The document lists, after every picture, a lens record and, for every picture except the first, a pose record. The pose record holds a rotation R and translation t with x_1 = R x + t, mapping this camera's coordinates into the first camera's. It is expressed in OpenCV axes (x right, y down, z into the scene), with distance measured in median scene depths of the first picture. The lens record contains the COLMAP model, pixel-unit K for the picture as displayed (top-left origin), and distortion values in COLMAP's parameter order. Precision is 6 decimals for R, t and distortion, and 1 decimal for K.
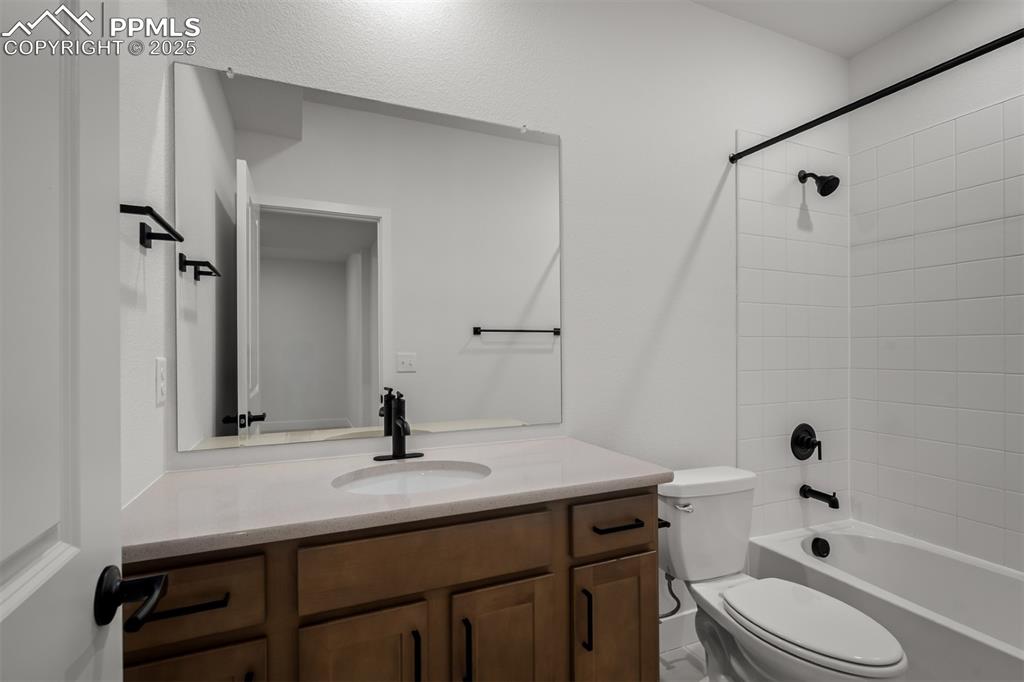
lens RADIAL K [[490.0, 0, 523.9], [0, 490.0, 342.4], [0, 0, 1]] dist [-0.004286, -0.003284]
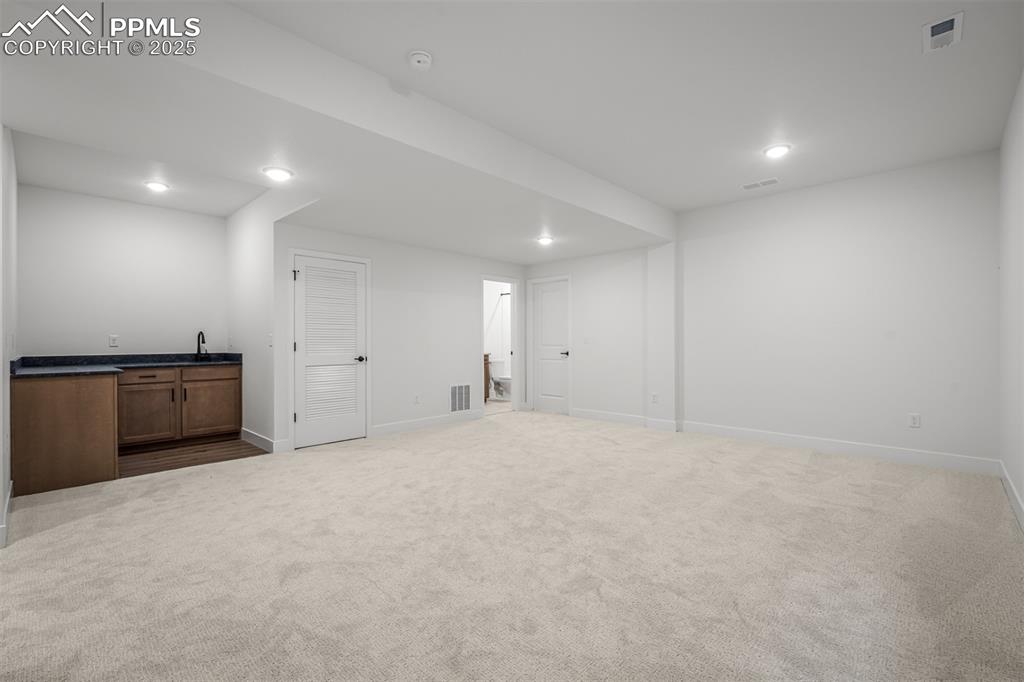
lens RADIAL K [[451.8, 0, 512.6], [0, 451.8, 339.9], [0, 0, 1]] dist [-0.010218, 0.000973]
pose [[0.932045, 0.003858, 0.362322, 0.754544], [-0.004513, 0.999989, 0.000964, 0.052896], [-0.362315, -0.002534, 0.932052, -3.245176]]
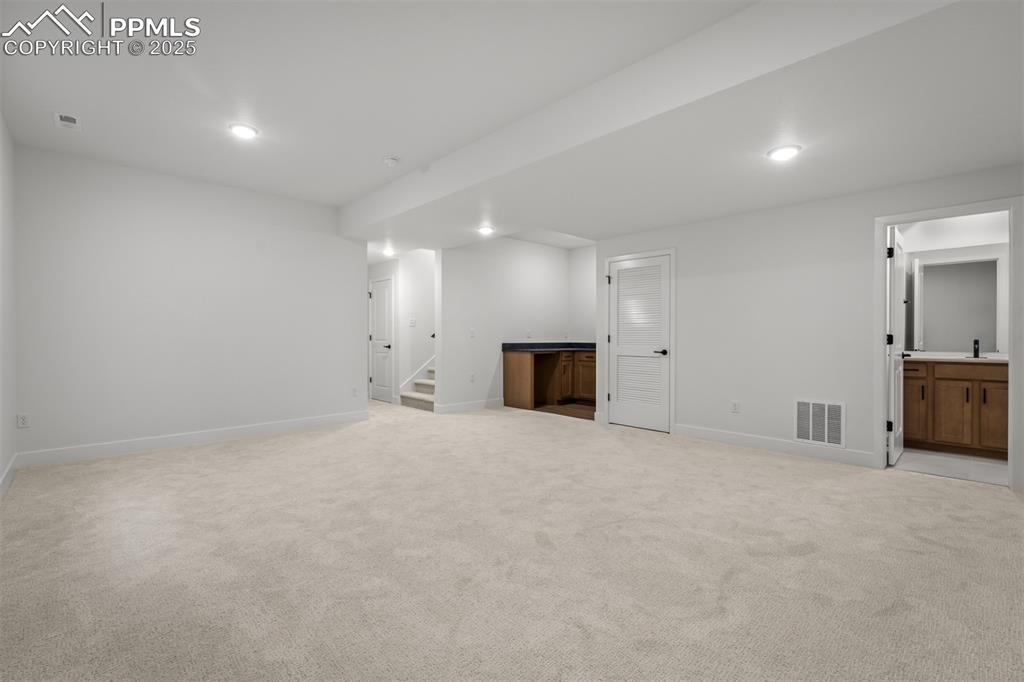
lens RADIAL K [[451.8, 0, 509.2], [0, 451.8, 338.4], [0, 0, 1]] dist [-0.010218, 0.000973]
pose [[0.332580, 0.013030, -0.942985, 1.507096], [0.004927, 0.999867, 0.015553, 0.049692], [0.943062, -0.009819, 0.332471, -2.893098]]
